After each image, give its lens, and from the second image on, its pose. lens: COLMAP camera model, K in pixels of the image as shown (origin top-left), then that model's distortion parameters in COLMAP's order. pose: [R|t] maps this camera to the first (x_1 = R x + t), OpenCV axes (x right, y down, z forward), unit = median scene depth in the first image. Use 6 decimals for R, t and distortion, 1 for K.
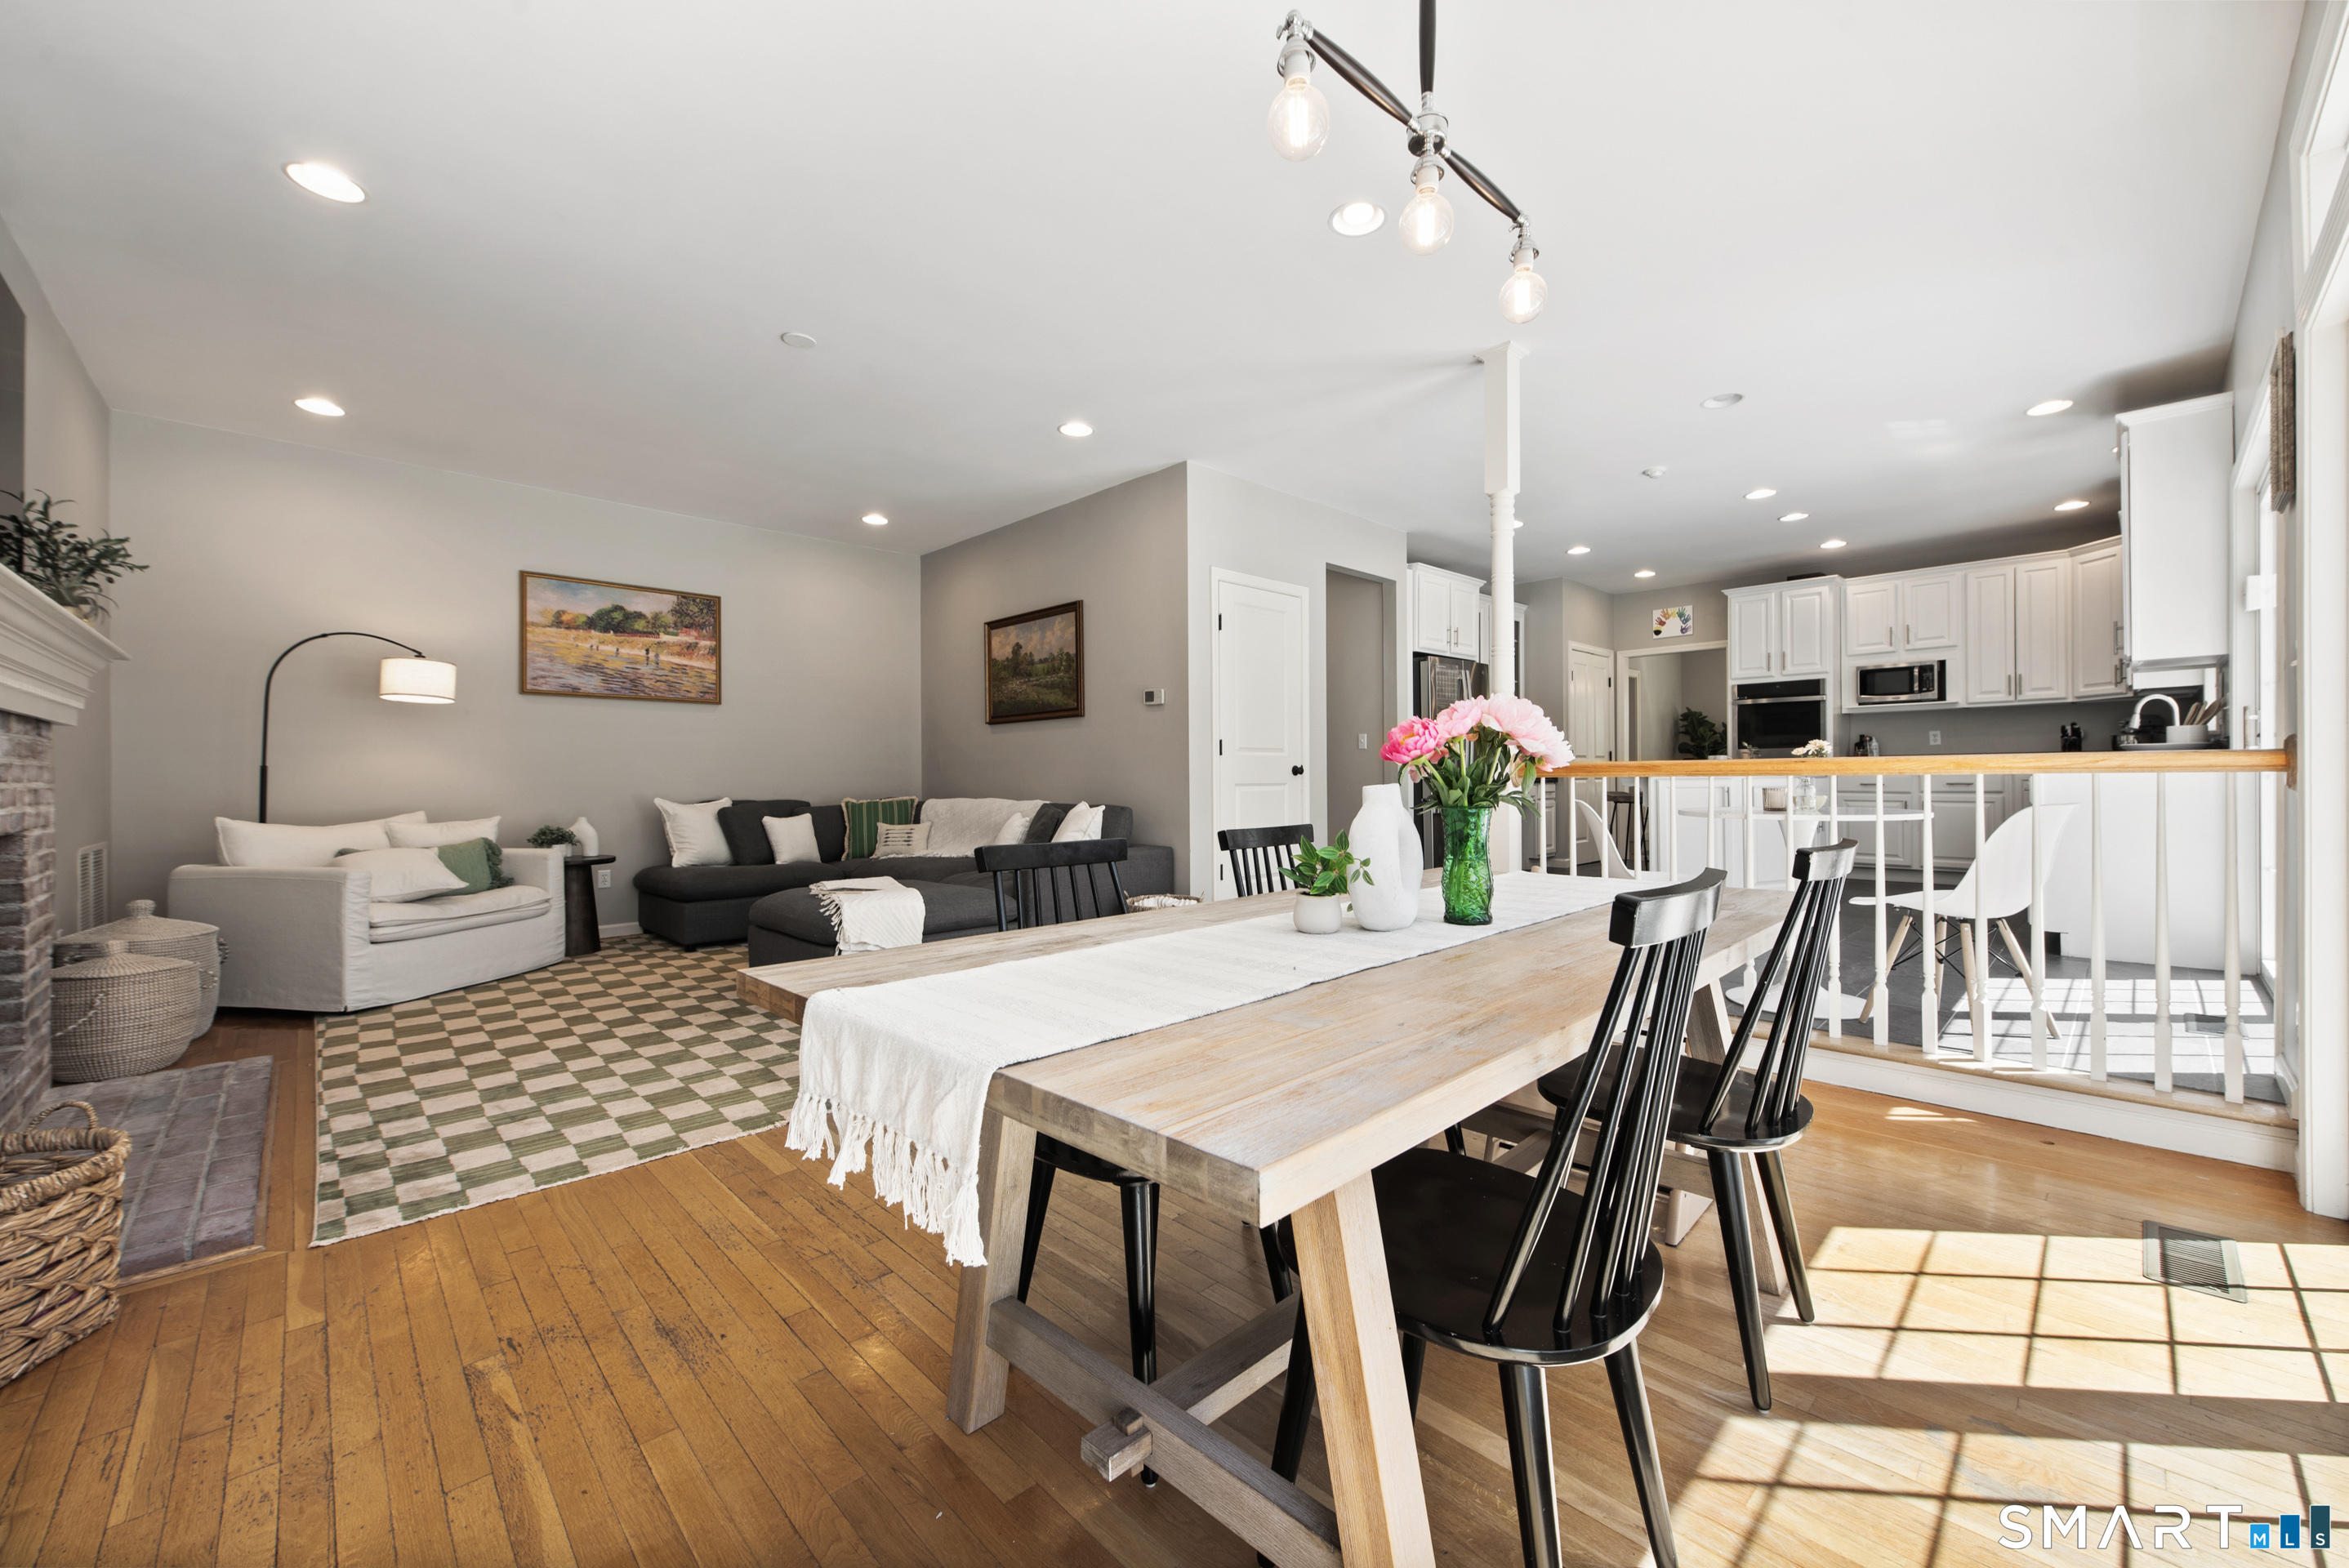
lens RADIAL K [[906.3, 0, 1190.6], [0, 906.3, 781.0], [0, 0, 1]] dist [0.007022, 0.000041]
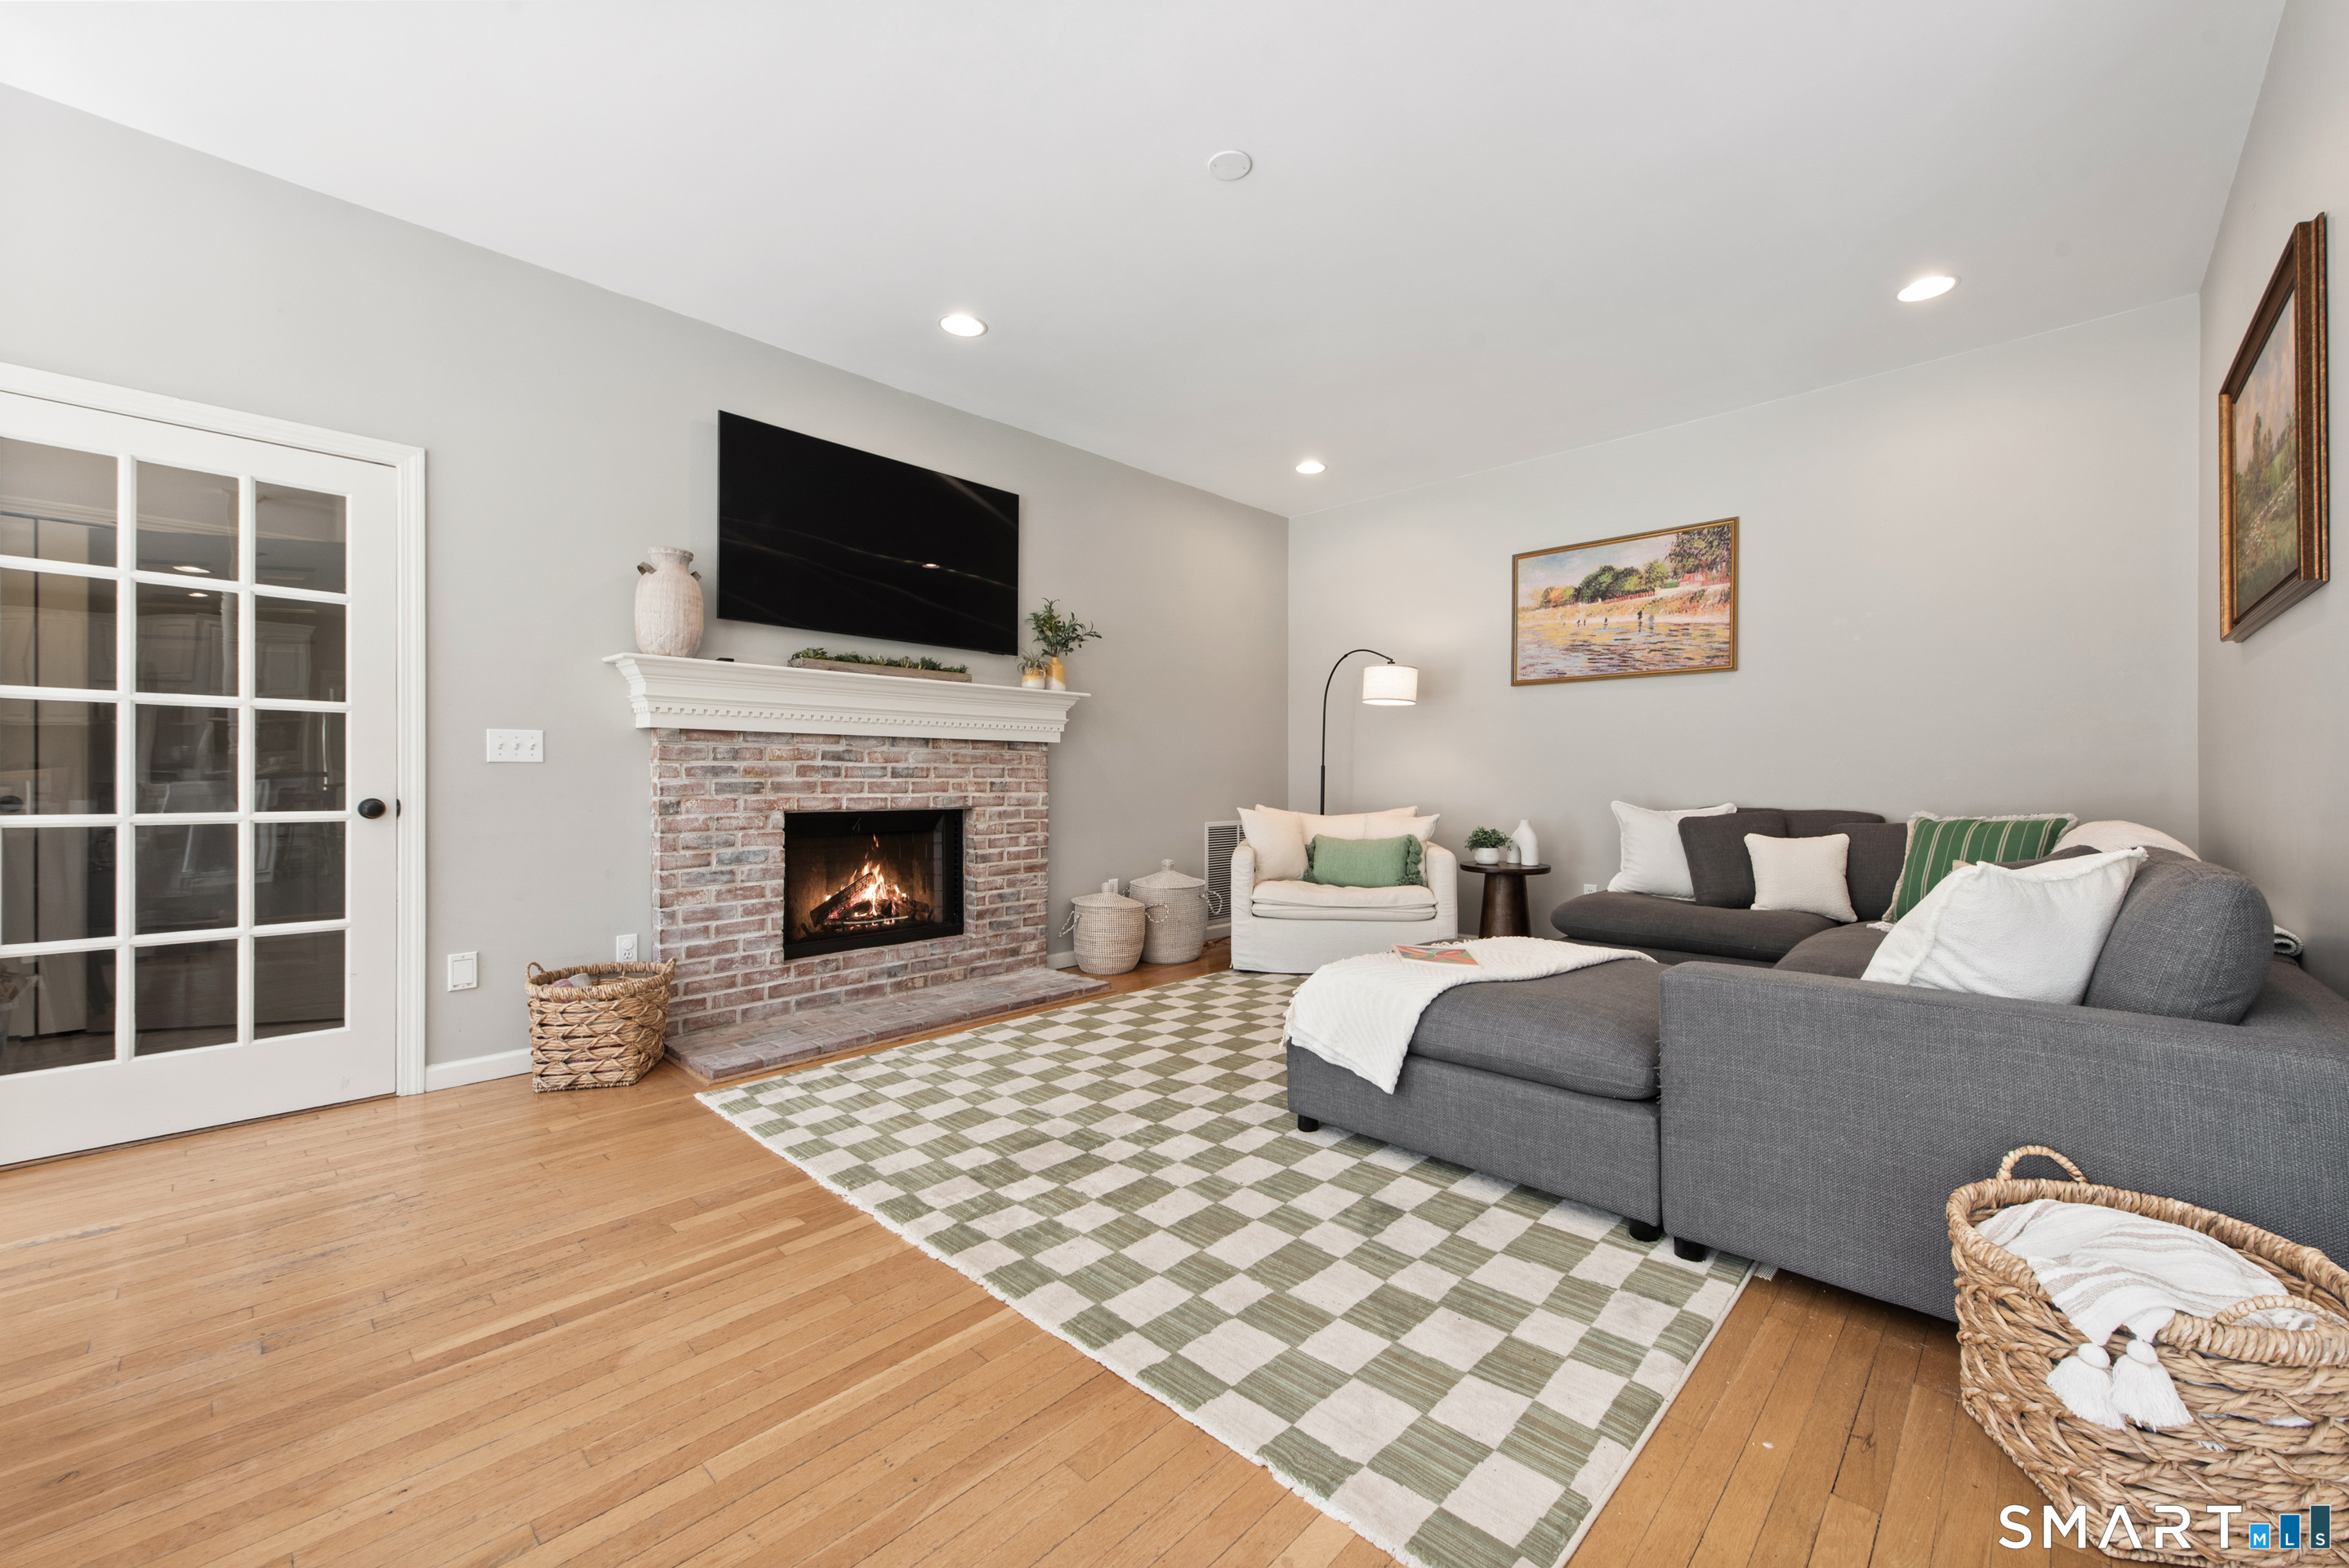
lens RADIAL K [[910.0, 0, 1195.9], [0, 910.0, 788.1], [0, 0, 1]] dist [0.001634, -0.000029]
pose [[0.046097, 0.013820, -0.998841, 0.181153], [-0.002691, 0.999902, 0.013711, -0.002120], [0.998933, 0.002056, 0.046129, 0.592414]]
